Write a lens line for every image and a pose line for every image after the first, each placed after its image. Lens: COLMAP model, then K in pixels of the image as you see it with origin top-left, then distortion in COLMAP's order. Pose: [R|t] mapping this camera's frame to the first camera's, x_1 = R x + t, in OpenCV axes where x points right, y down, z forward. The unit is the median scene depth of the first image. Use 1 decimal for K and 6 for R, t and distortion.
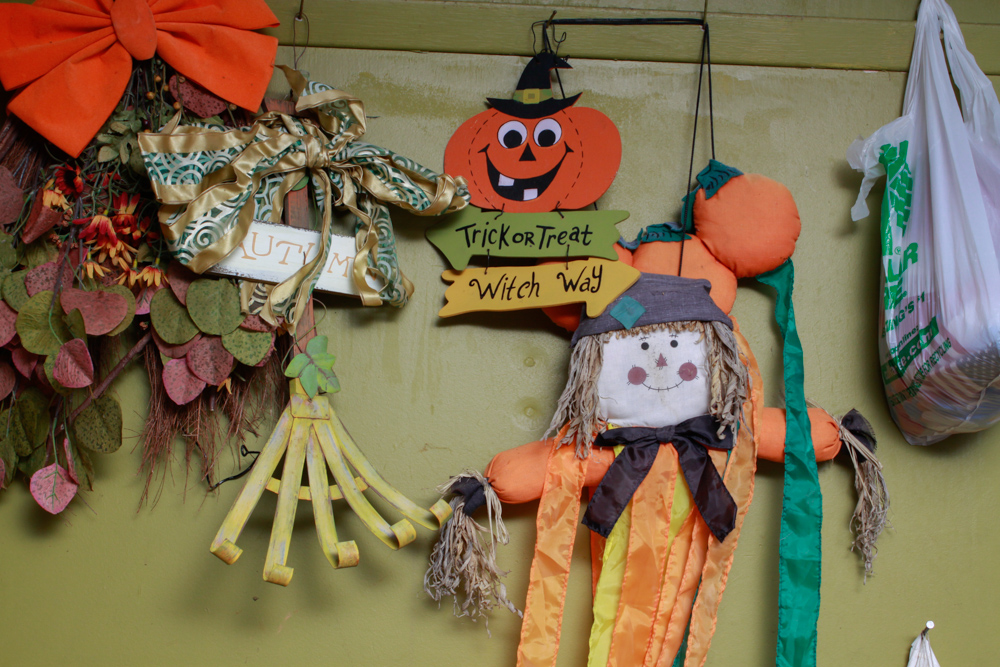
lens RADIAL K [[1628.9, 0, 499.8], [0, 1628.9, 335.5], [0, 0, 1]] dist [-0.050217, 0.000000]
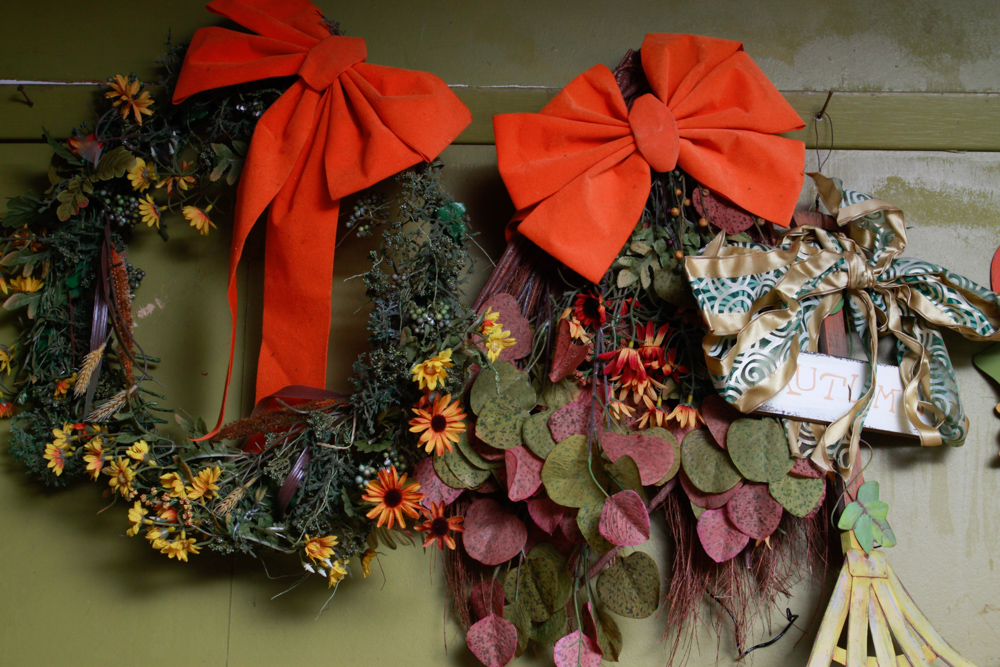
lens RADIAL K [[1928.6, 0, 500.1], [0, 1928.6, 332.1], [0, 0, 1]] dist [0.028767, 0.000000]
pose [[0.994297, -0.017960, -0.105123, -0.200662], [0.011650, 0.998110, -0.060333, -0.019730], [0.106008, 0.058764, 0.992627, -0.052828]]
